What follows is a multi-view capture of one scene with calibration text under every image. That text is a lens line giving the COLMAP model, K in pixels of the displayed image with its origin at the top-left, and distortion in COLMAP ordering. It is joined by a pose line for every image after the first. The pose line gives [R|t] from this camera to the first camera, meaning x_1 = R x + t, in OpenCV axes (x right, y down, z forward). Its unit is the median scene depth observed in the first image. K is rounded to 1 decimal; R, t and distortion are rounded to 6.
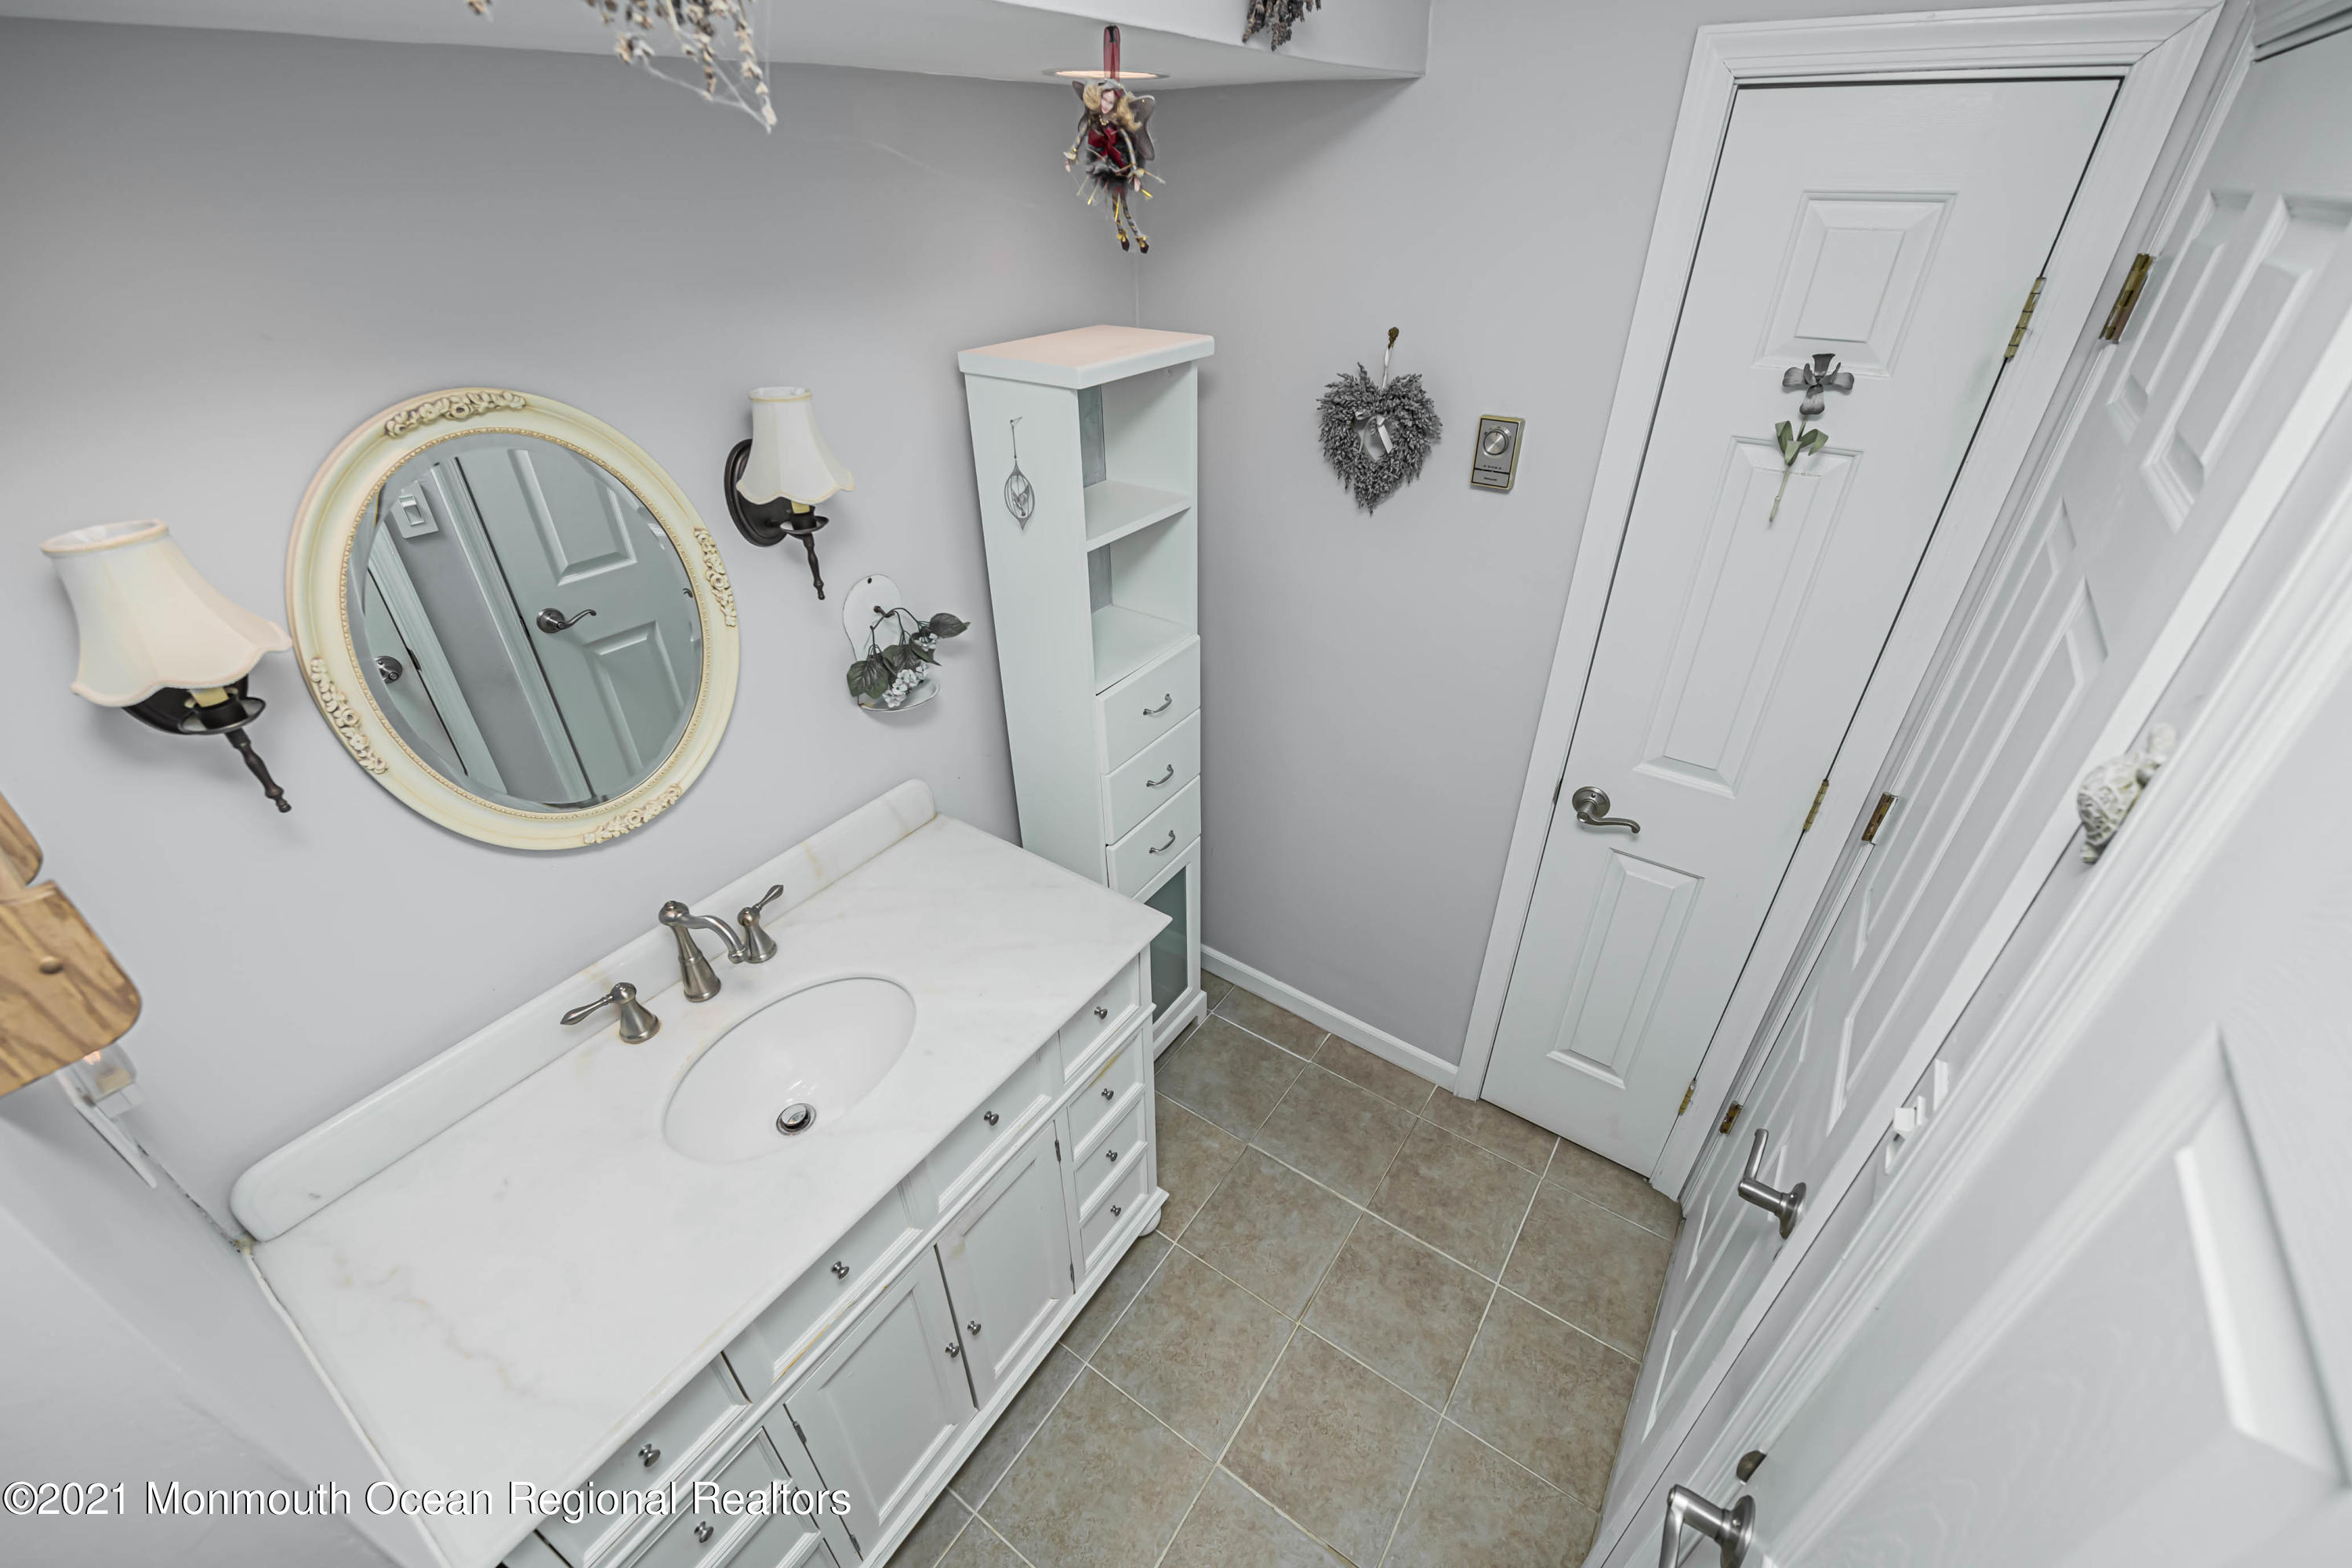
lens RADIAL K [[953.7, 0, 1176.0], [0, 953.7, 784.0], [0, 0, 1]] dist [-0.004587, -0.004289]
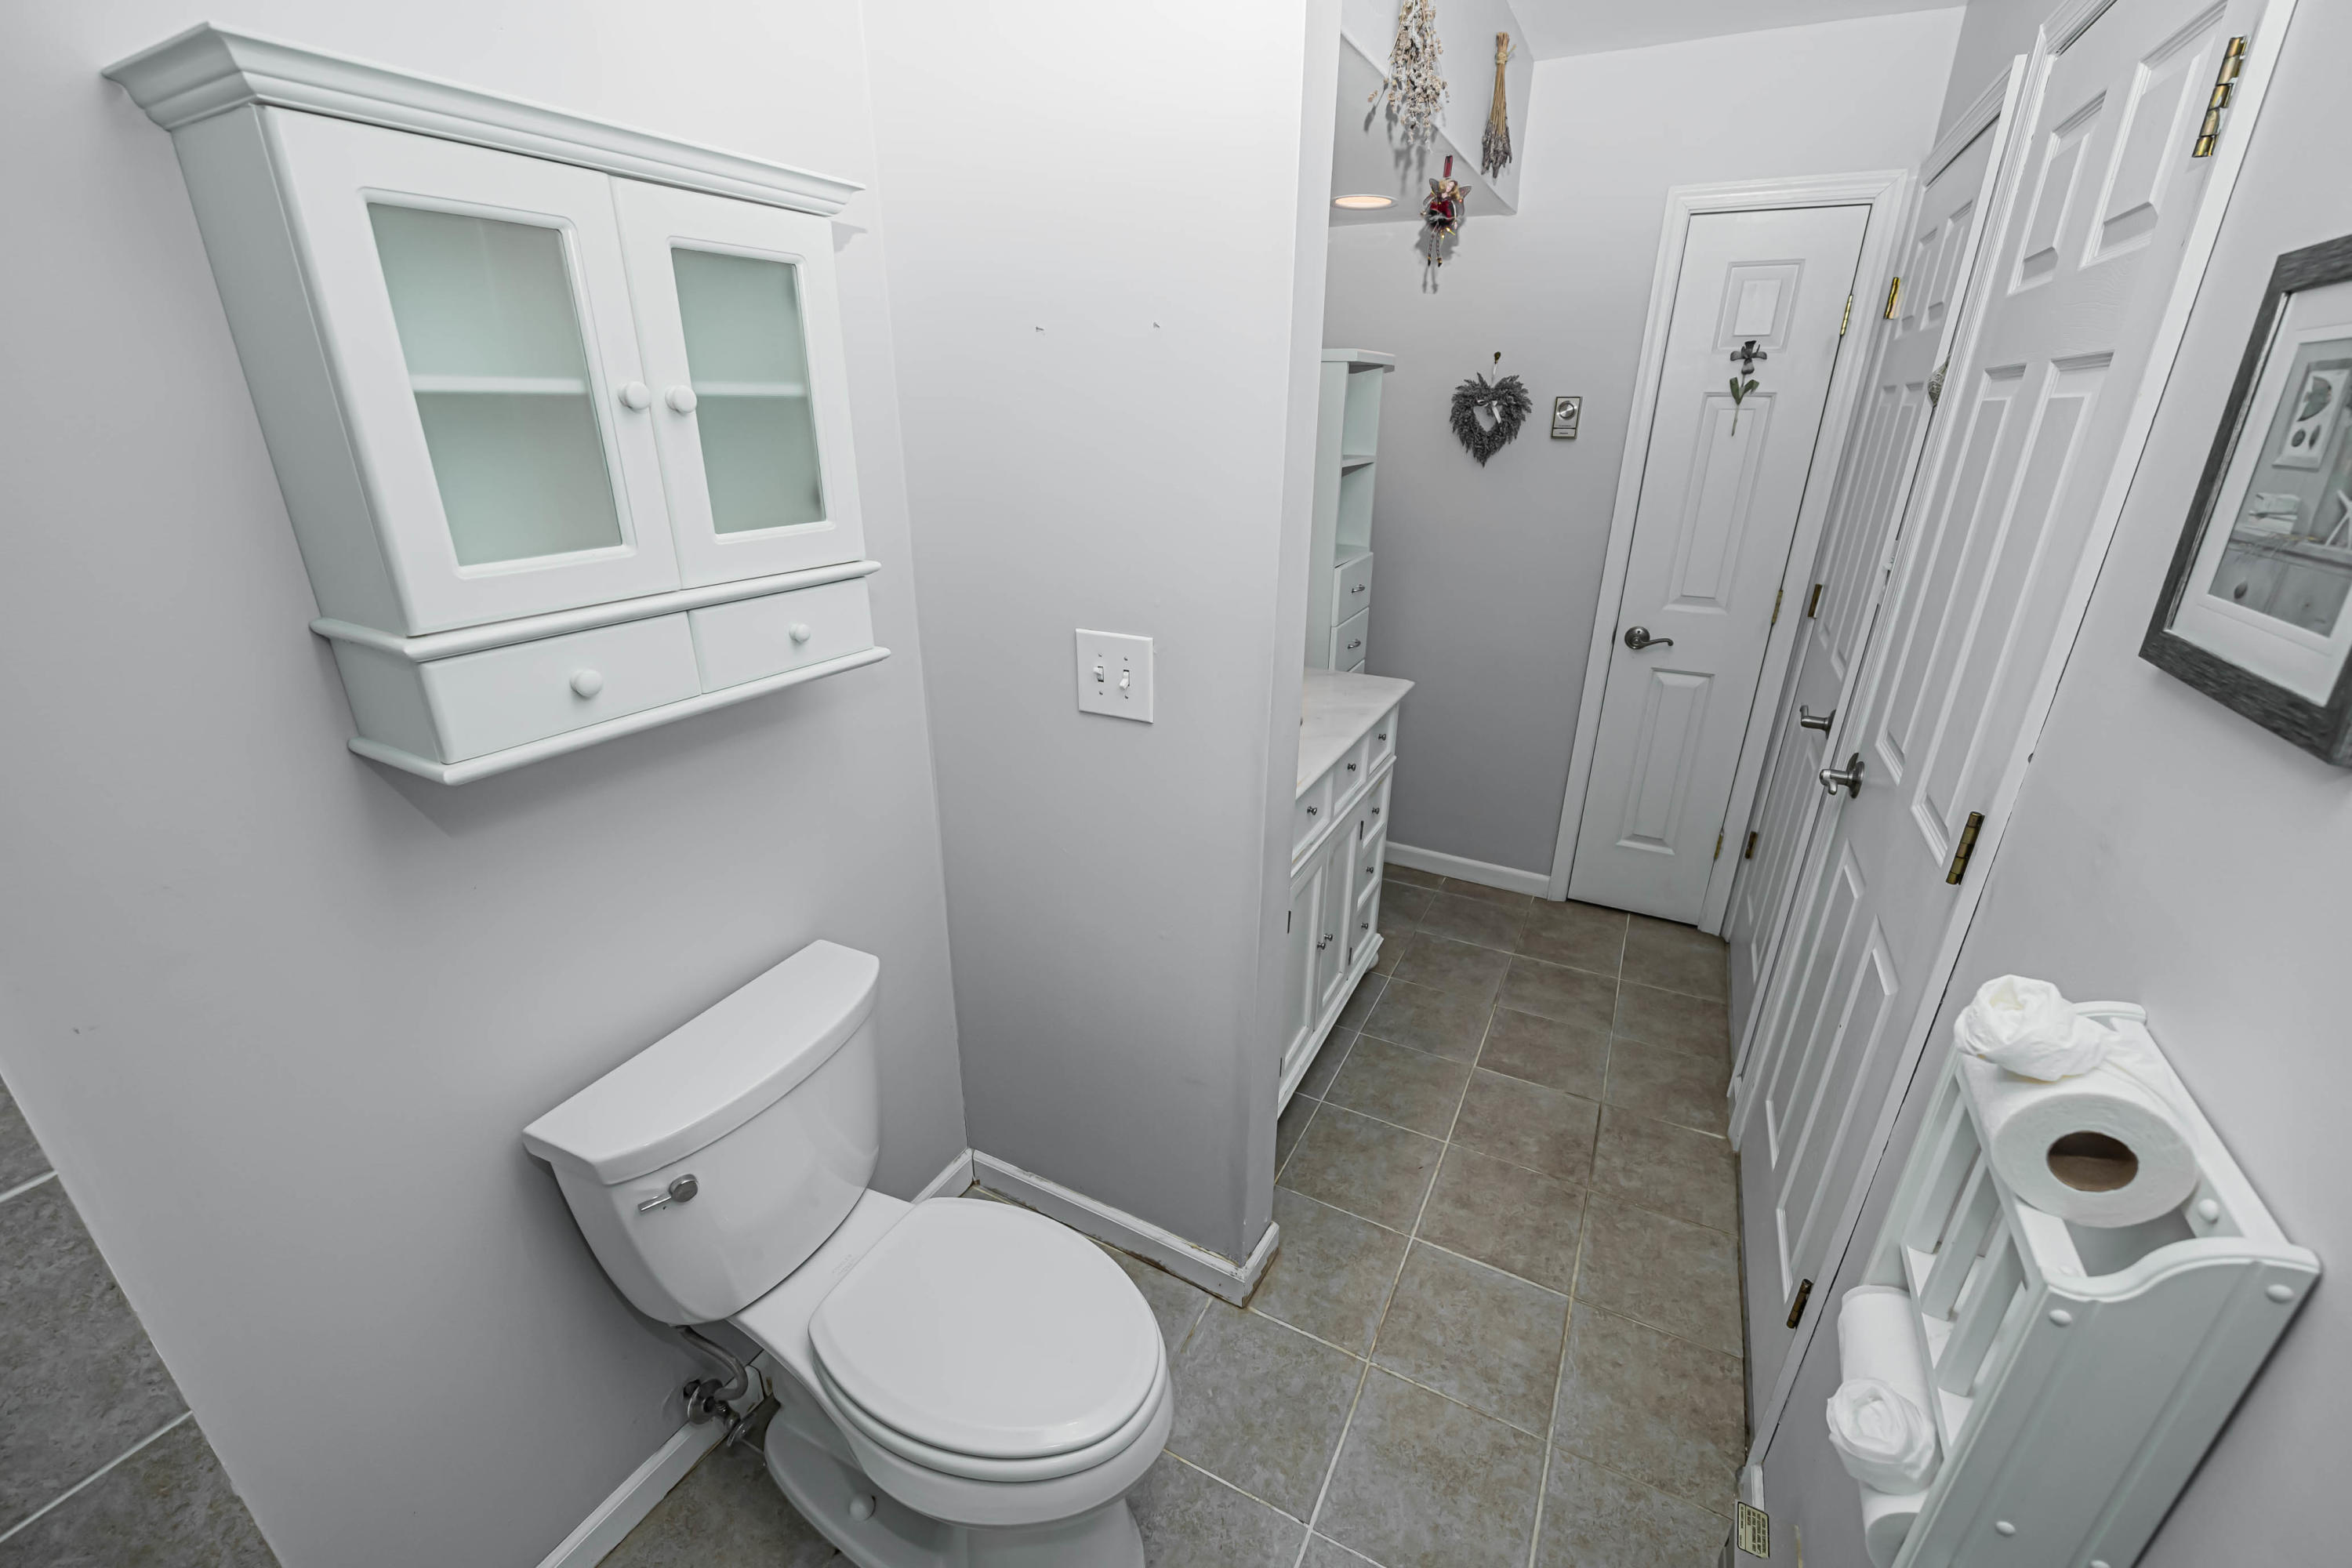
lens RADIAL K [[953.7, 0, 1176.0], [0, 953.7, 784.0], [0, 0, 1]] dist [-0.004587, -0.004289]
pose [[0.991224, -0.037952, 0.126631, -0.550314], [0.061732, 0.979933, -0.189525, 0.530224], [-0.116898, 0.195679, 0.973676, -0.410461]]
